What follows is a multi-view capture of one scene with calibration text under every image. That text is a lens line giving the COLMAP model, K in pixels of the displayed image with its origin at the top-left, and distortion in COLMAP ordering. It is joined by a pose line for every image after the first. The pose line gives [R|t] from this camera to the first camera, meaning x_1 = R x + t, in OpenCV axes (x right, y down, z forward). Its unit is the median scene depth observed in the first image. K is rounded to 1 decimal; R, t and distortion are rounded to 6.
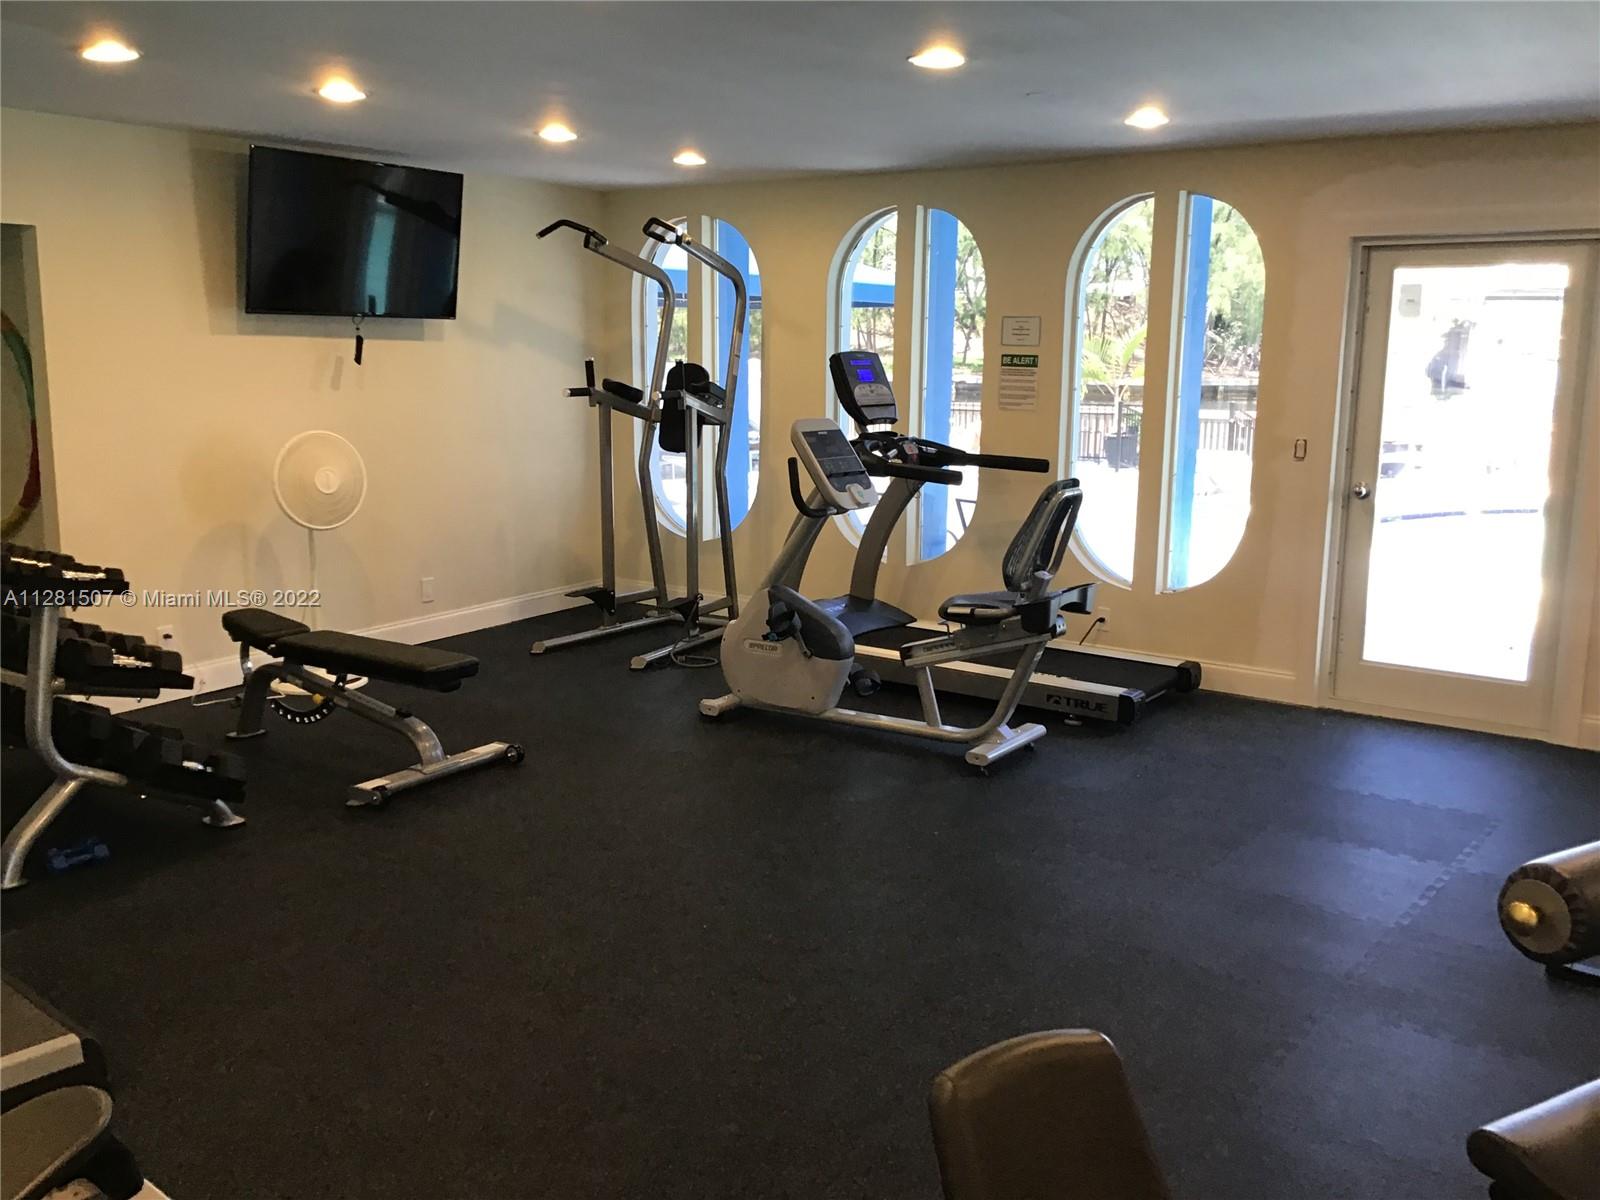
lens RADIAL K [[1462.2, 0, 795.0], [0, 1462.2, 589.8], [0, 0, 1]] dist [0.115120, -0.226549]
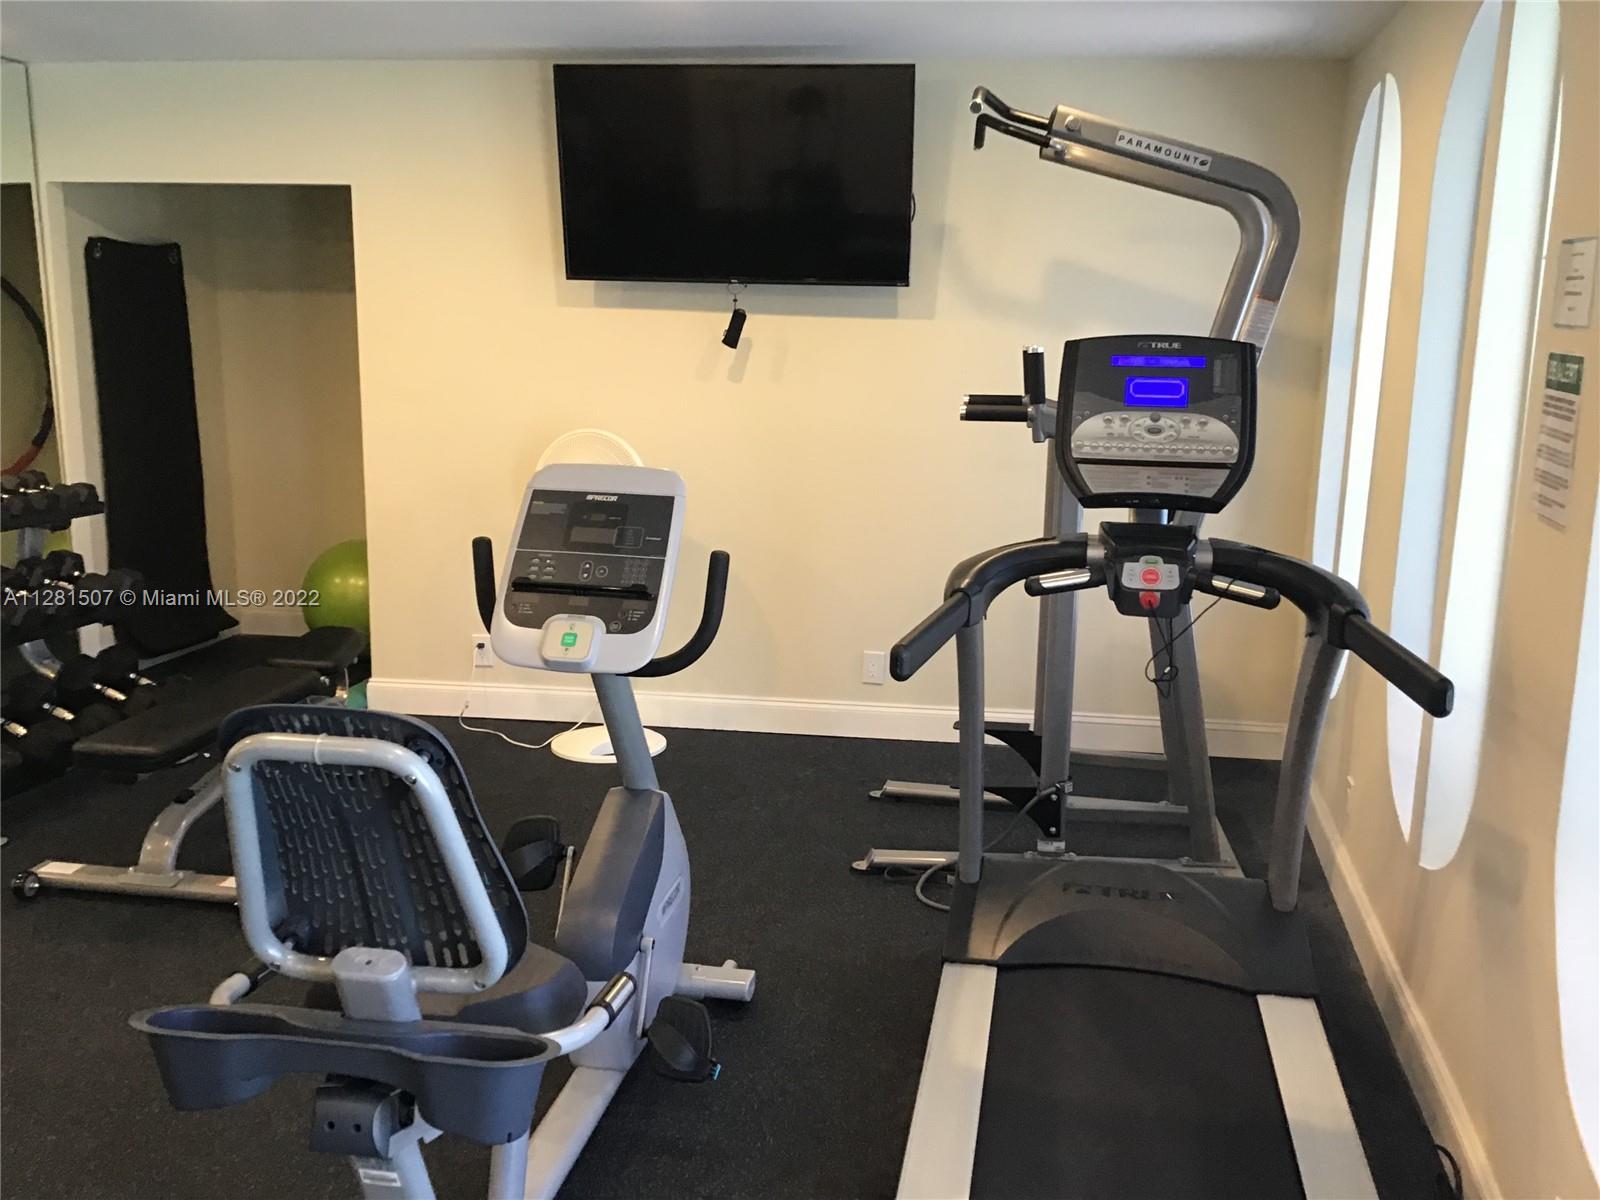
lens RADIAL K [[1452.2, 0, 800.0], [0, 1452.2, 600.0], [0, 0, 1]] dist [0.112151, -0.203571]
pose [[0.418639, 0.179970, -0.890142, 0.396423], [-0.167528, 0.978650, 0.119075, -0.120390], [0.892567, 0.099274, 0.439851, 0.713098]]
